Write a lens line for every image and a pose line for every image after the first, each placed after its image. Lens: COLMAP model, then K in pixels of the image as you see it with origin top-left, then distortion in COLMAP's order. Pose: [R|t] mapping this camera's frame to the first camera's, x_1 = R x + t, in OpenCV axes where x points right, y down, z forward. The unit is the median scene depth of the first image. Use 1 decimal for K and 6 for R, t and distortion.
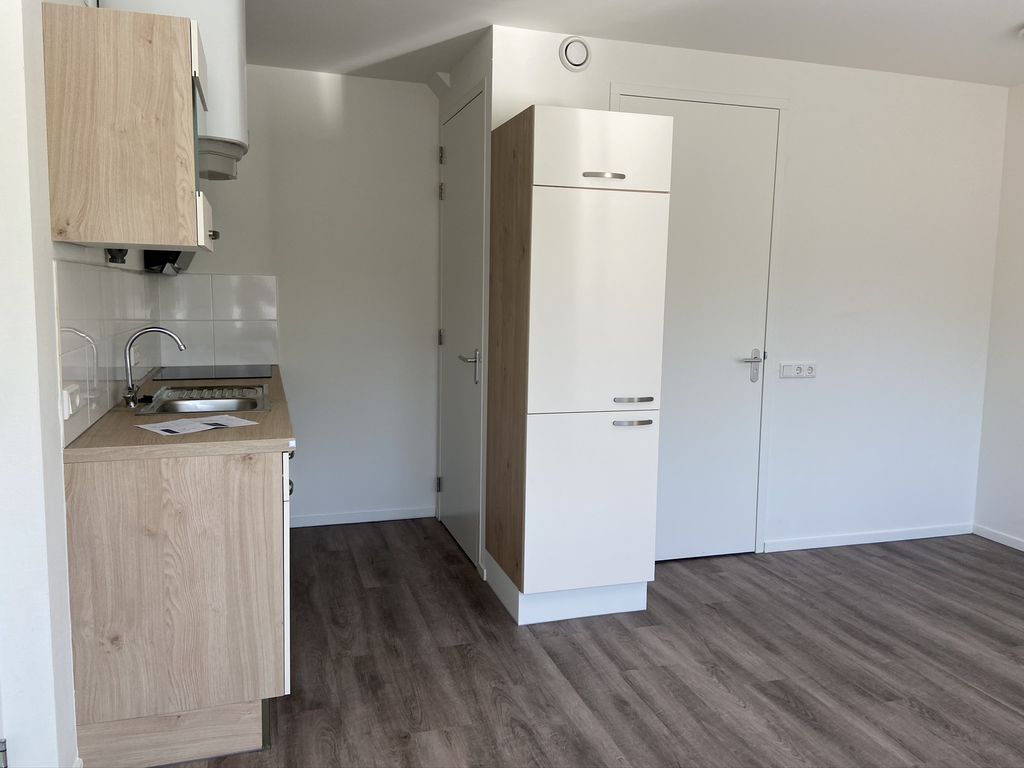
lens RADIAL K [[773.2, 0, 517.6], [0, 773.2, 368.9], [0, 0, 1]] dist [0.101119, -0.117630]
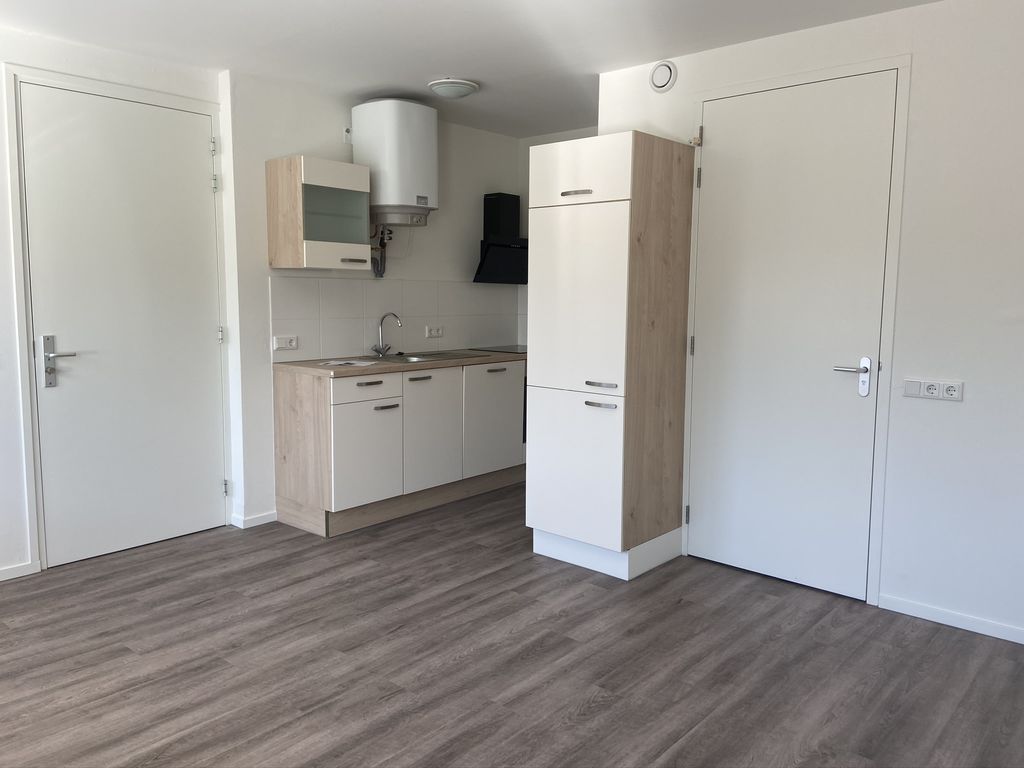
lens RADIAL K [[773.2, 0, 522.5], [0, 773.2, 376.8], [0, 0, 1]] dist [0.101119, -0.117630]
pose [[0.512830, 0.083198, -0.854449, 1.138990], [-0.089828, 0.995030, 0.042973, -0.011202], [0.853777, 0.054715, 0.517755, 0.335034]]
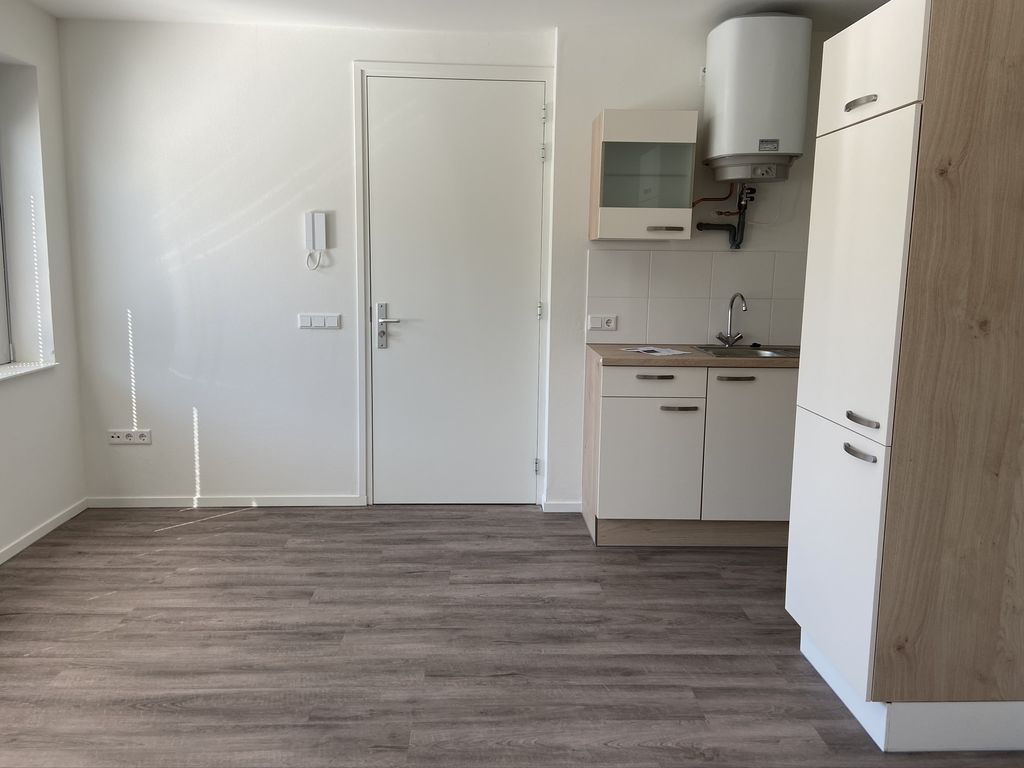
lens RADIAL K [[773.2, 0, 508.2], [0, 773.2, 375.5], [0, 0, 1]] dist [0.101119, -0.117630]
pose [[-0.281284, 0.120237, -0.952062, 0.962440], [-0.120901, 0.979774, 0.159457, -0.077560], [0.951978, 0.159958, -0.261058, 0.939968]]
